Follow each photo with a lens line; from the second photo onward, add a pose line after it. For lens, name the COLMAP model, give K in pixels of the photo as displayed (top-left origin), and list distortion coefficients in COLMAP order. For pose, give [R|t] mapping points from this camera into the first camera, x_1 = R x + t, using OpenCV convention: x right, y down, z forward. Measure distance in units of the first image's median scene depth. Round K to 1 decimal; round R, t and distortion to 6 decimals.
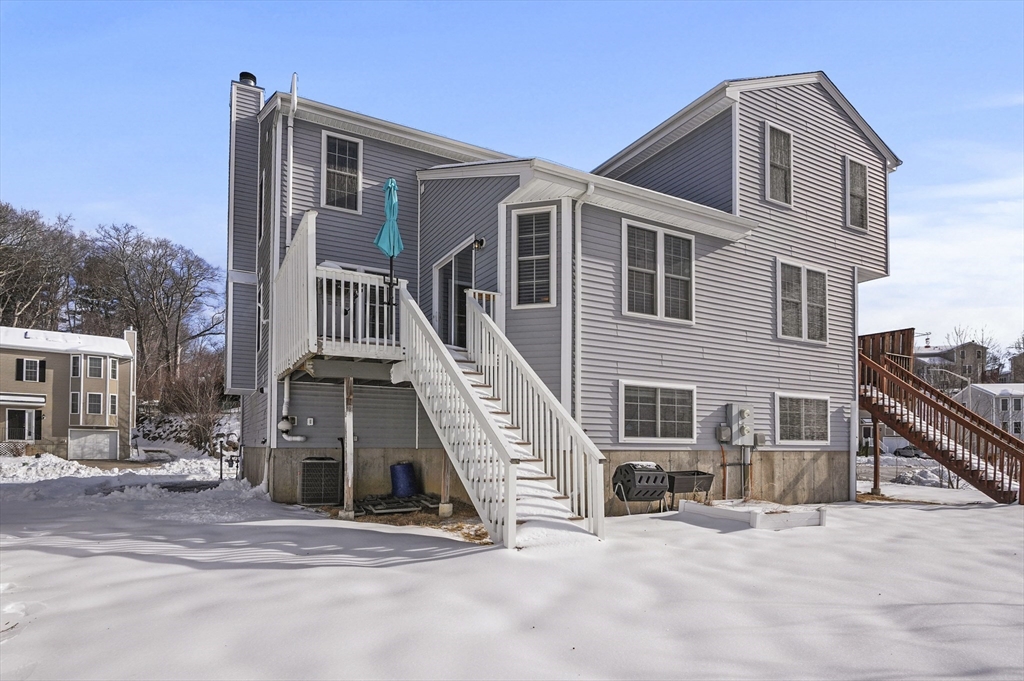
lens RADIAL K [[564.3, 0, 512.0], [0, 564.3, 340.5], [0, 0, 1]] dist [-0.005273, -0.001172]
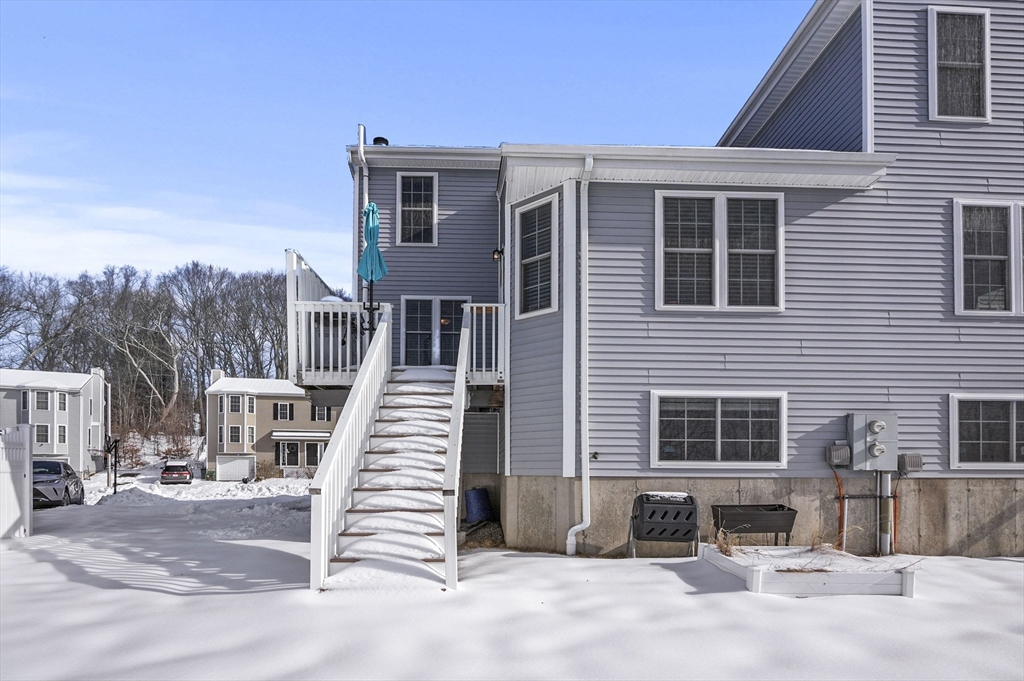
lens RADIAL K [[548.1, 0, 511.5], [0, 548.1, 385.7], [0, 0, 1]] dist [-0.009835, -0.001291]
pose [[0.892278, -0.068812, -0.446212, 0.341401], [0.083534, 0.996415, 0.013380, 0.033159], [0.443692, -0.049212, 0.894827, 0.195775]]
